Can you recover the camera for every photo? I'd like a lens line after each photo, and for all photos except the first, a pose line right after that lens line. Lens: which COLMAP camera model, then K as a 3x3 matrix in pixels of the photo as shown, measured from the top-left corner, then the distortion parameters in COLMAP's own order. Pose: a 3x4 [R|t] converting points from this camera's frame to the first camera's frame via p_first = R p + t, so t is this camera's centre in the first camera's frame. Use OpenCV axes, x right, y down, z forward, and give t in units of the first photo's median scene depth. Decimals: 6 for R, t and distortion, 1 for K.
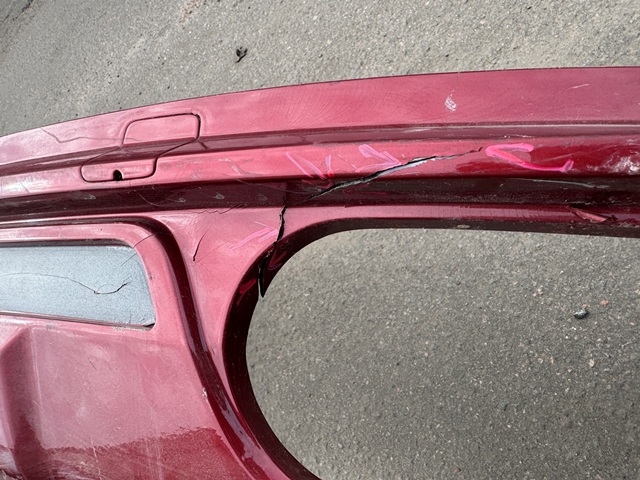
lens RADIAL K [[451.0, 0, 285.8], [0, 451.0, 240.8], [0, 0, 1]] dist [0.000101, -0.001806]
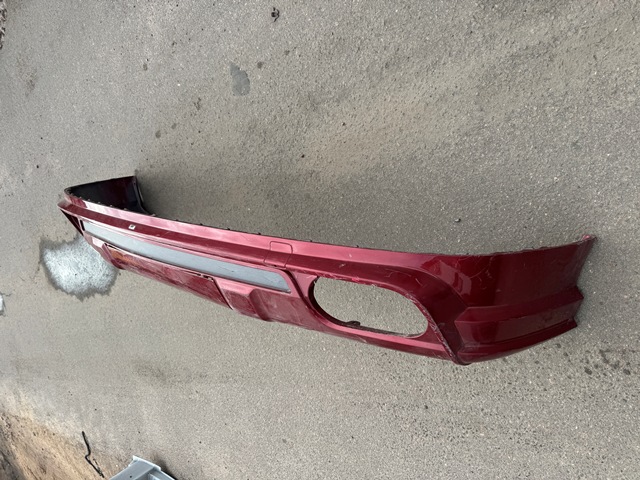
lens RADIAL K [[469.4, 0, 319.0], [0, 469.4, 250.1], [0, 0, 1]] dist [0.000464, -0.007233]
pose [[0.986964, -0.108837, -0.118556, 0.416047], [0.156102, 0.826625, 0.540670, -1.967959], [0.039157, -0.552129, 0.832839, -1.925784]]
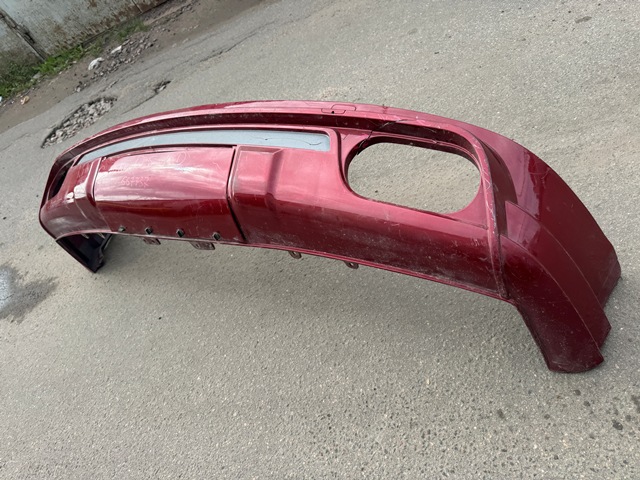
lens RADIAL K [[469.4, 0, 319.0], [0, 469.4, 250.1], [0, 0, 1]] dist [0.000464, -0.007233]
pose [[0.944899, 0.325246, -0.037152, 0.040001], [-0.325722, 0.922757, -0.205972, 1.467457], [-0.032709, 0.206724, 0.977852, -2.181868]]
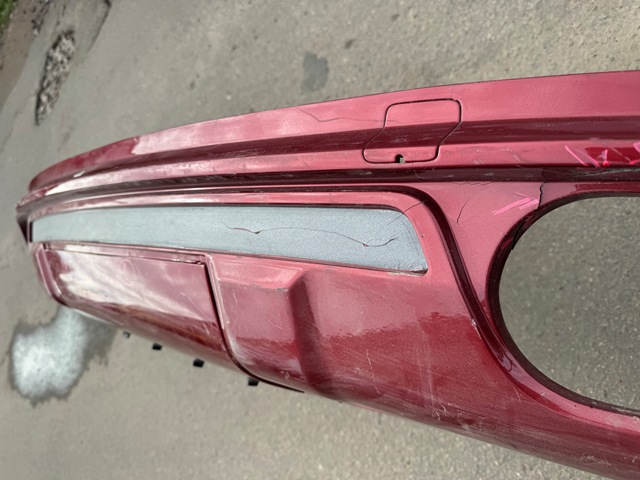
lens RADIAL K [[462.0, 0, 322.3], [0, 462.0, 239.5], [0, 0, 1]] dist [-0.001202, -0.008757]
pose [[0.989264, -0.013813, -0.145487, -0.324630], [0.040231, 0.982798, 0.180247, -0.131496], [0.140495, -0.184165, 0.972802, -0.267533]]
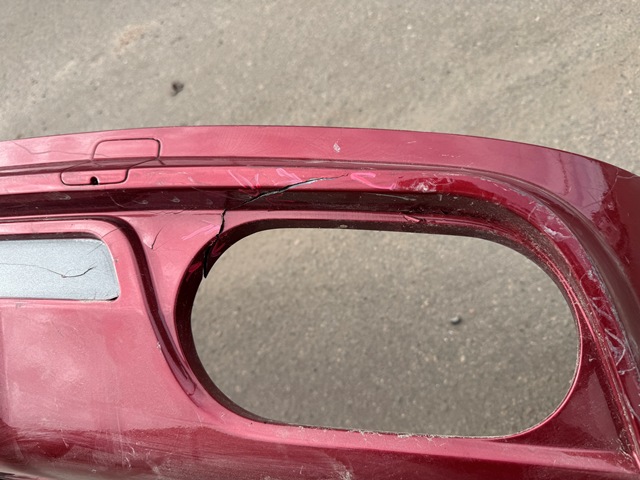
lens RADIAL K [[464.5, 0, 319.7], [0, 464.5, 247.7], [0, 0, 1]] dist [0.063179, -0.131147]
pose [[0.974145, 0.031162, 0.223765, -0.027774], [-0.014763, 0.997105, -0.074589, 0.112730], [-0.225441, 0.069357, 0.971785, -0.363614]]
